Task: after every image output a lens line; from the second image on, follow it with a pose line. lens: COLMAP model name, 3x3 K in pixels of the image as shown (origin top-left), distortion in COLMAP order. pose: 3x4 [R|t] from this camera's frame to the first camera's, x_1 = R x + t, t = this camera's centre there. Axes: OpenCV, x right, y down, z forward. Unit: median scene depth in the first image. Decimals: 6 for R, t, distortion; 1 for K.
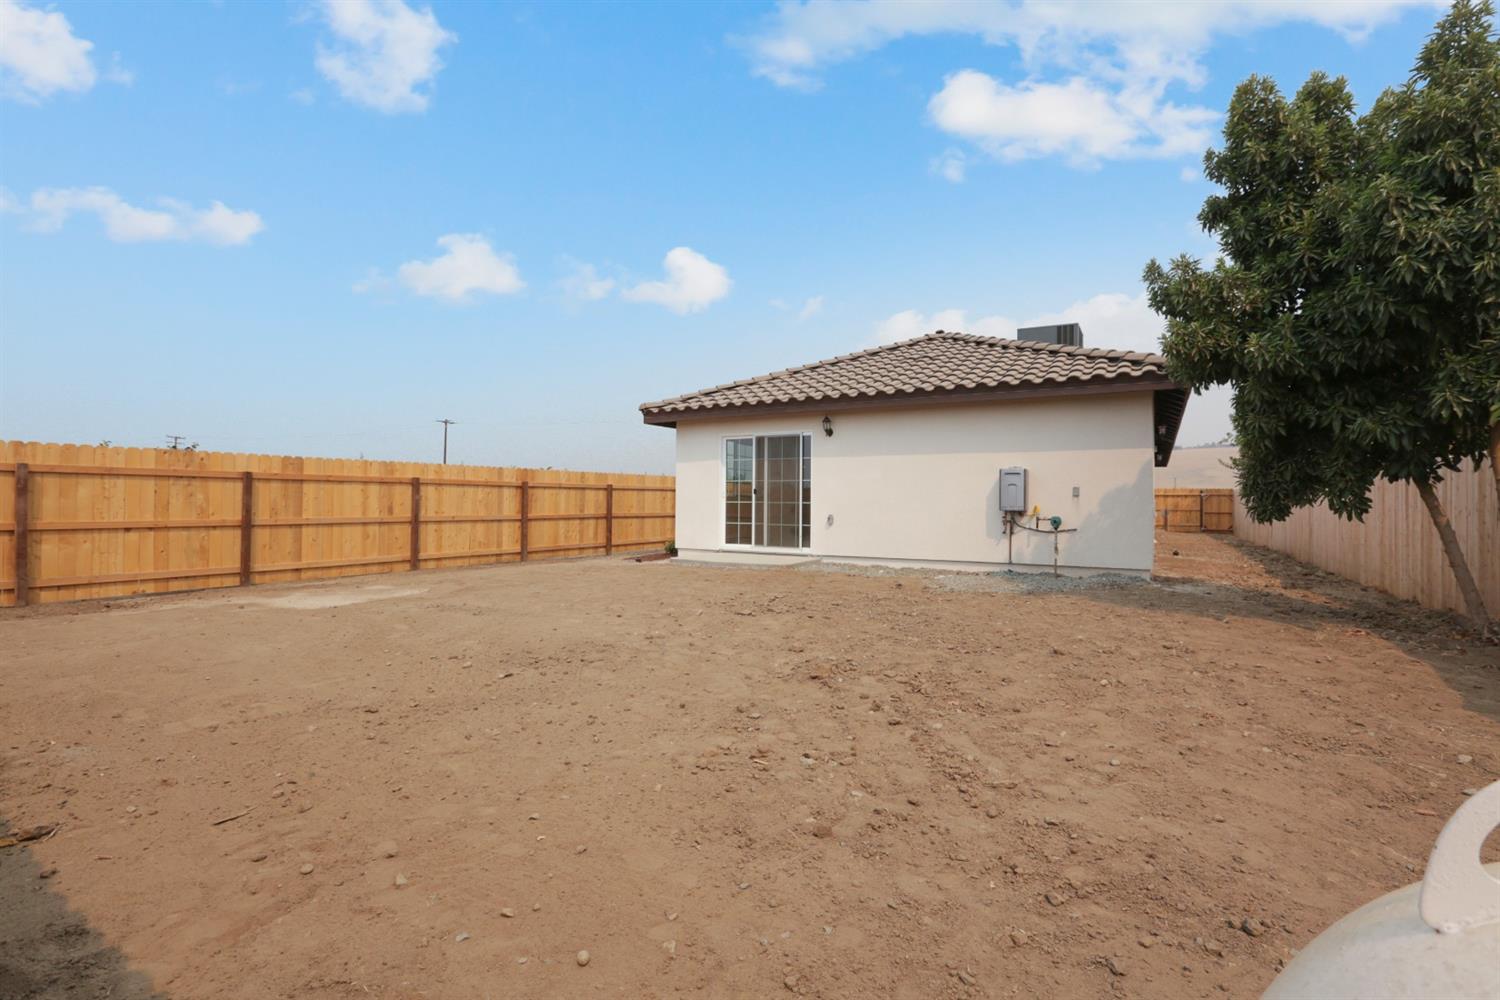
lens RADIAL K [[686.9, 0, 753.5], [0, 686.9, 493.2], [0, 0, 1]] dist [-0.040463, 0.011868]
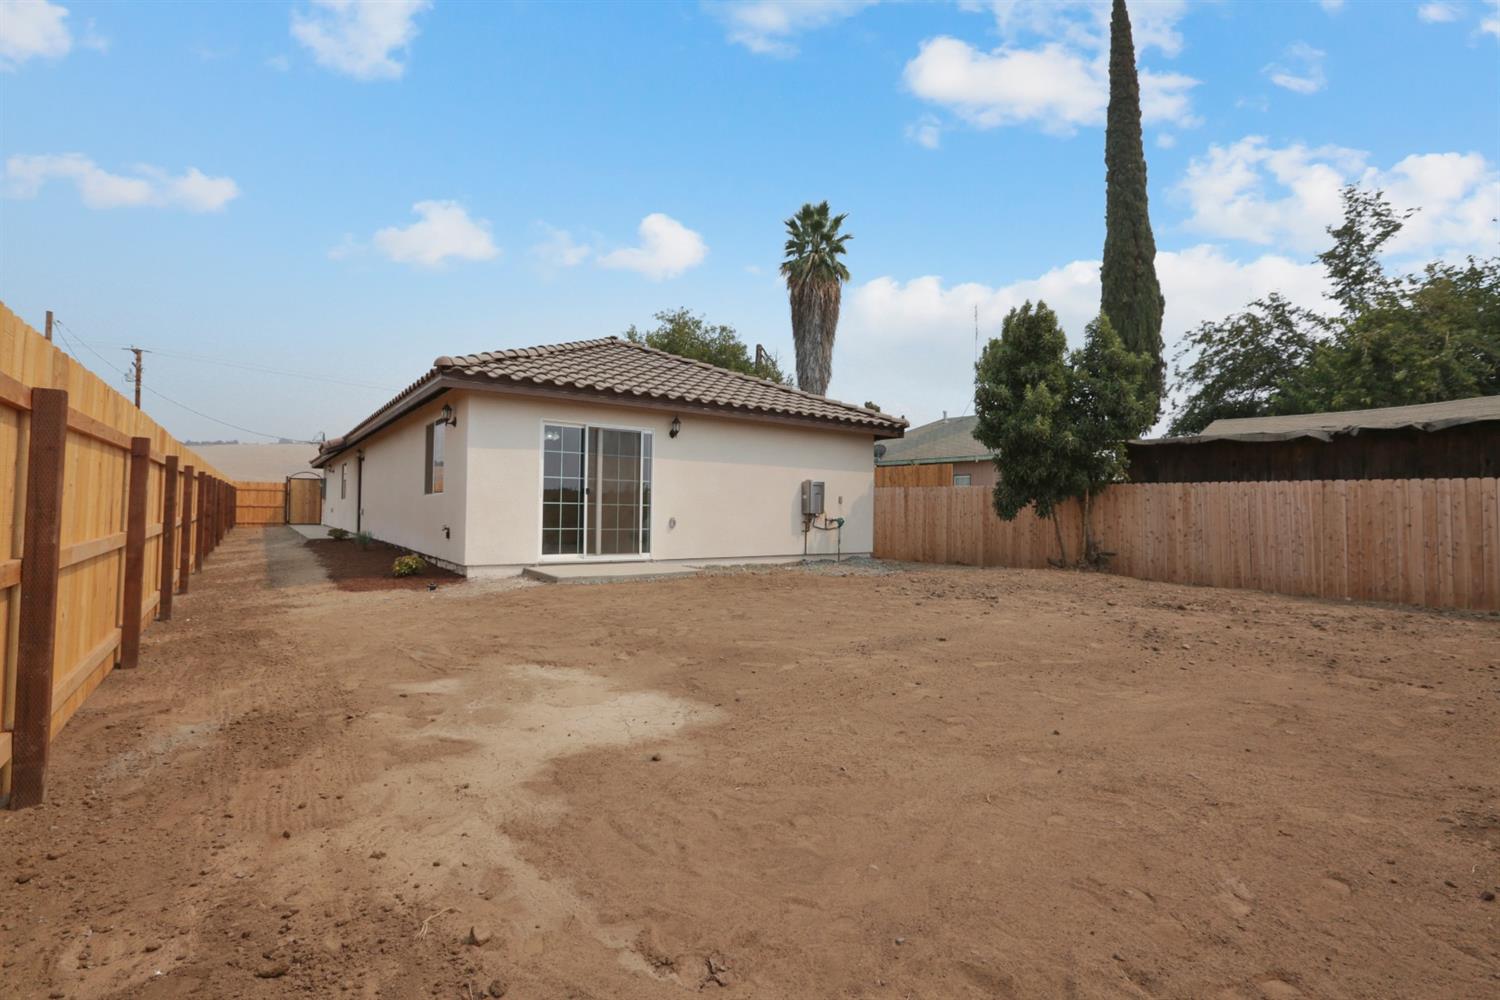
lens RADIAL K [[686.9, 0, 753.5], [0, 686.9, 493.2], [0, 0, 1]] dist [-0.040463, 0.011868]
pose [[0.398392, 0.017786, 0.917043, -0.717833], [-0.031583, 0.999485, -0.005664, -0.001883], [-0.916671, -0.026707, 0.398749, 0.486737]]
